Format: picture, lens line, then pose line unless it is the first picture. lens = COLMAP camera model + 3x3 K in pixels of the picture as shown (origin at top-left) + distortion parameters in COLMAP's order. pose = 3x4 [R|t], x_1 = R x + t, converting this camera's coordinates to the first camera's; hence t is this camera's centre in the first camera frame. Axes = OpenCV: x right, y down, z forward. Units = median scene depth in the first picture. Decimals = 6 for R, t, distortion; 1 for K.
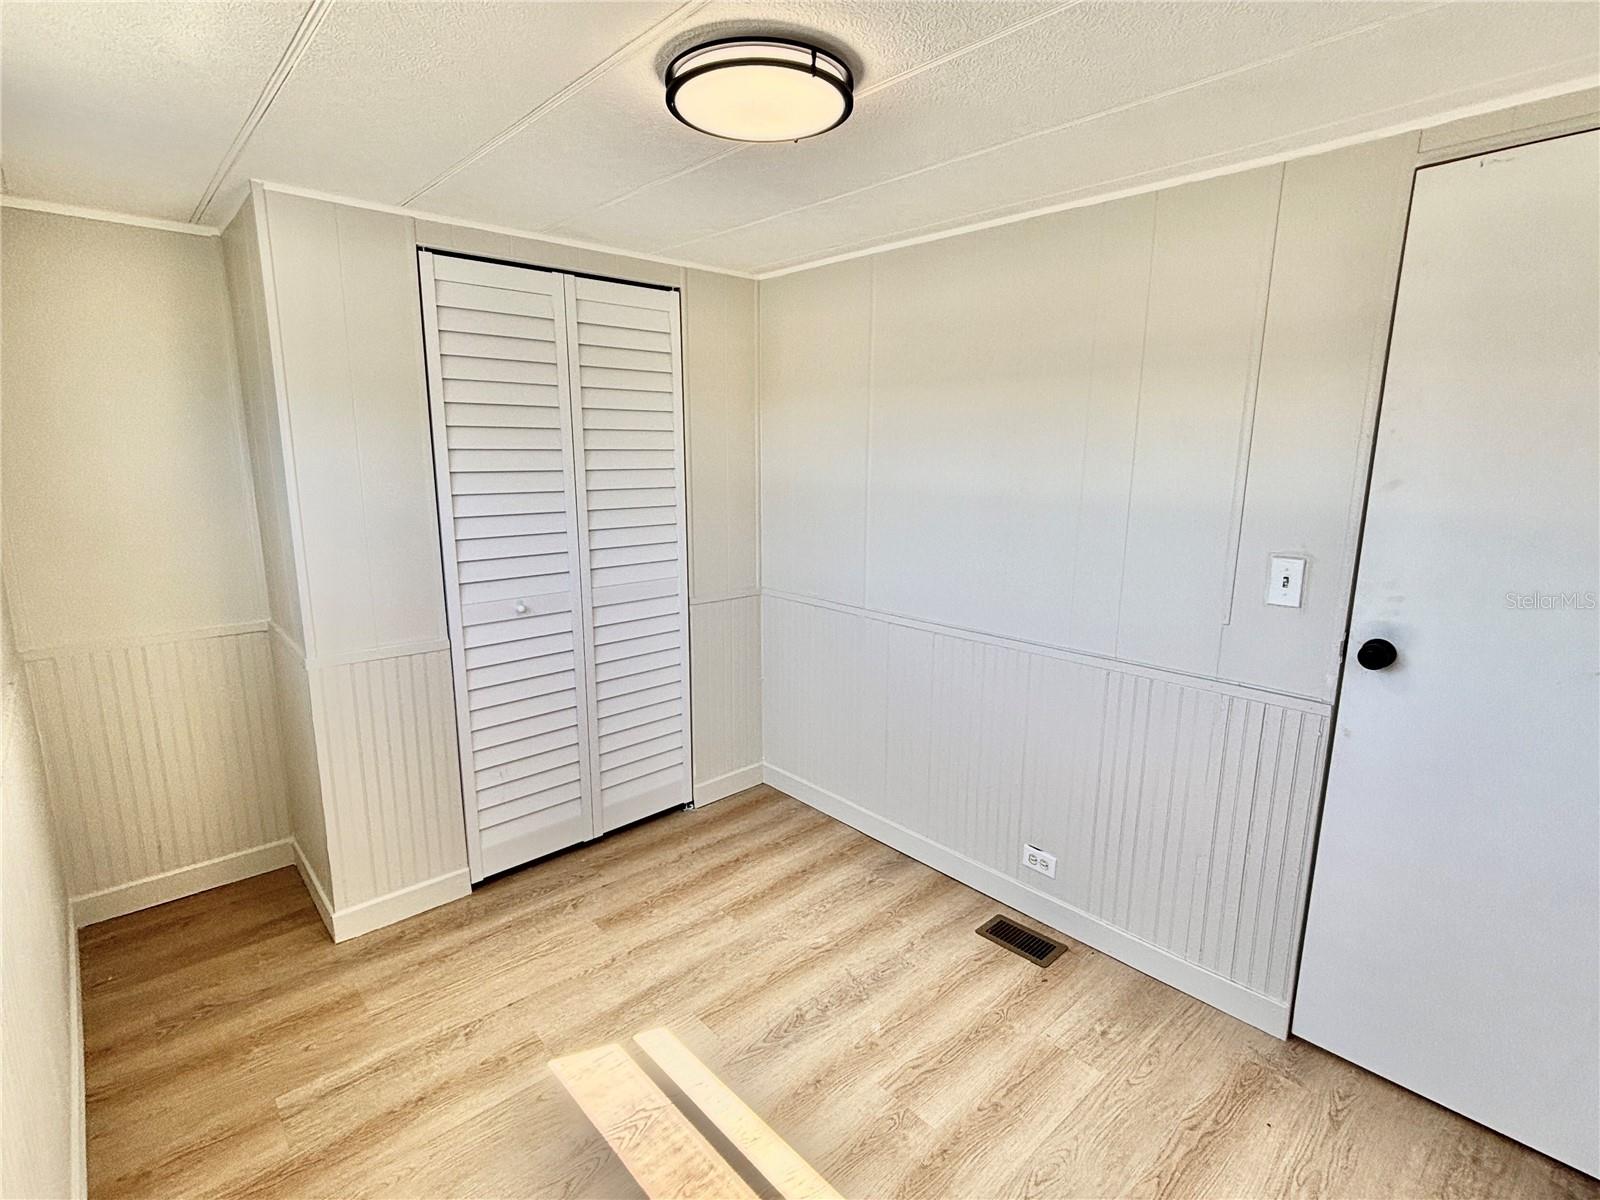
lens RADIAL K [[779.3, 0, 785.8], [0, 779.3, 593.9], [0, 0, 1]] dist [0.001281, 0.000629]
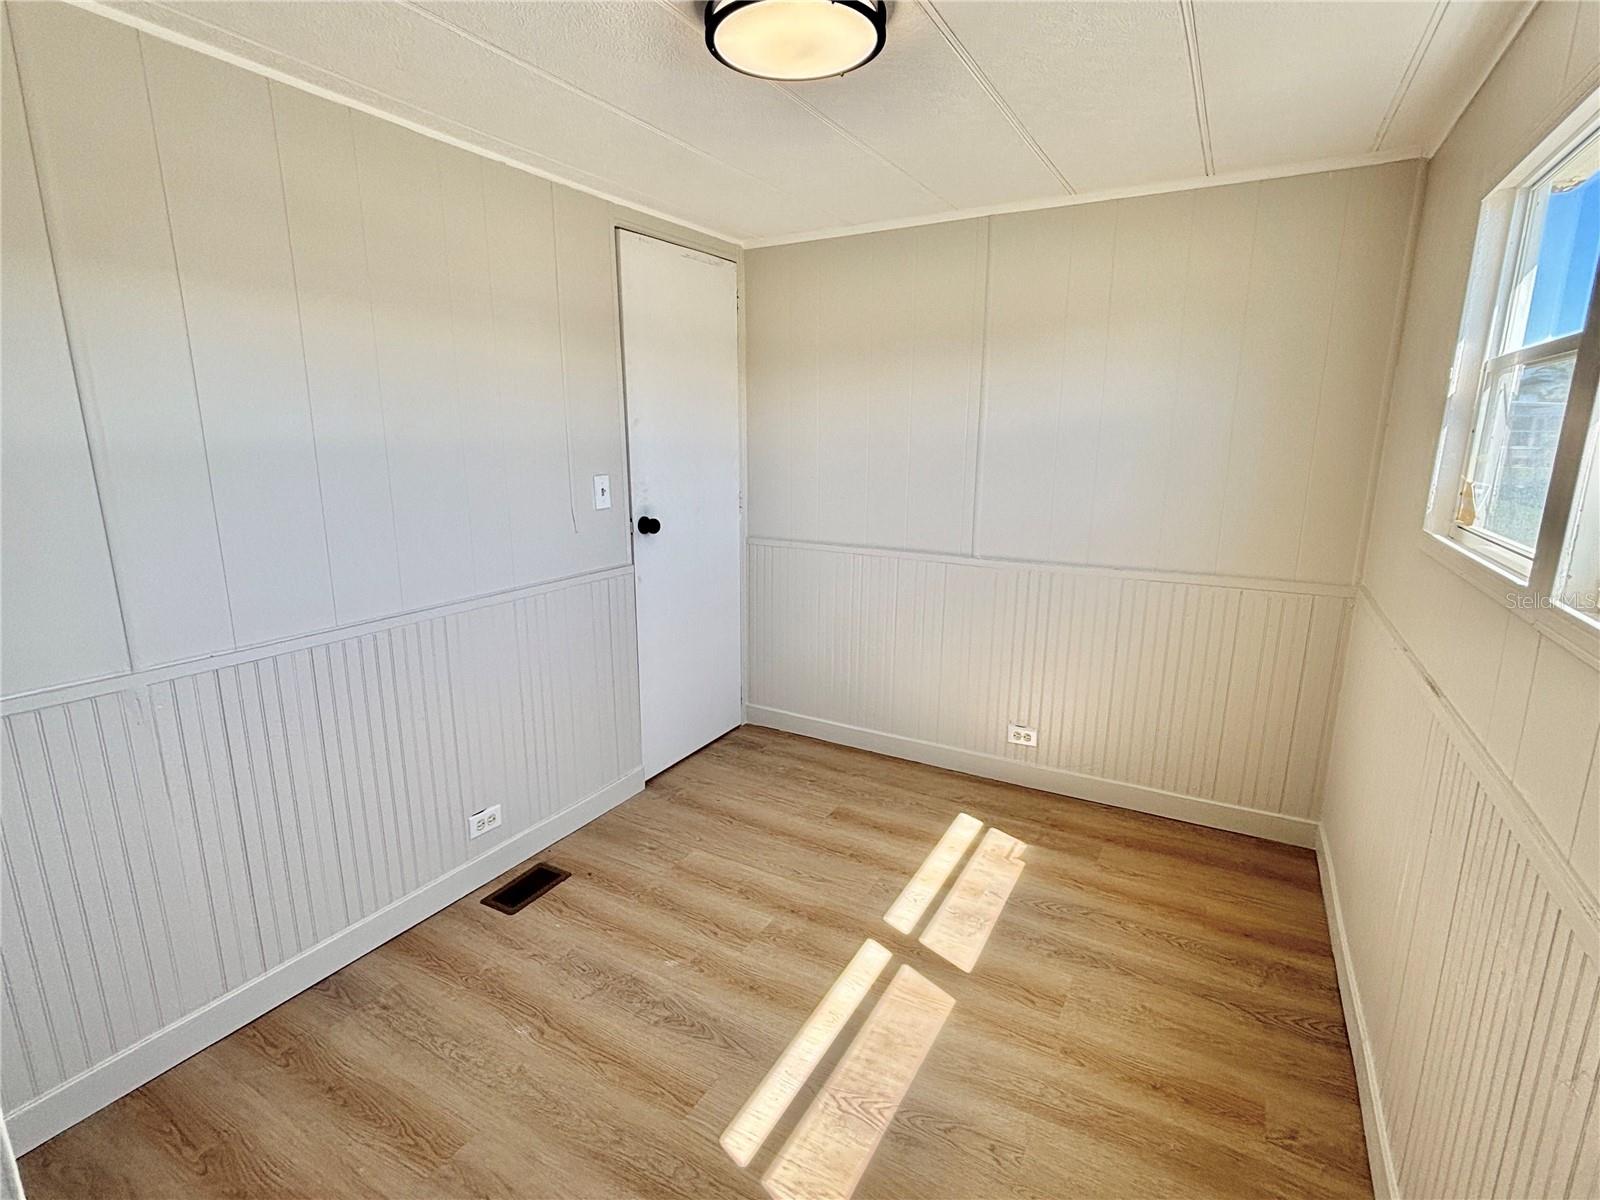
lens RADIAL K [[779.3, 0, 784.5], [0, 779.3, 598.8], [0, 0, 1]] dist [0.001281, 0.000629]
pose [[-0.291125, -0.215597, 0.932075, -0.779823], [0.181901, 0.944028, 0.275177, -0.151412], [-0.939233, 0.249656, -0.235613, 0.984138]]
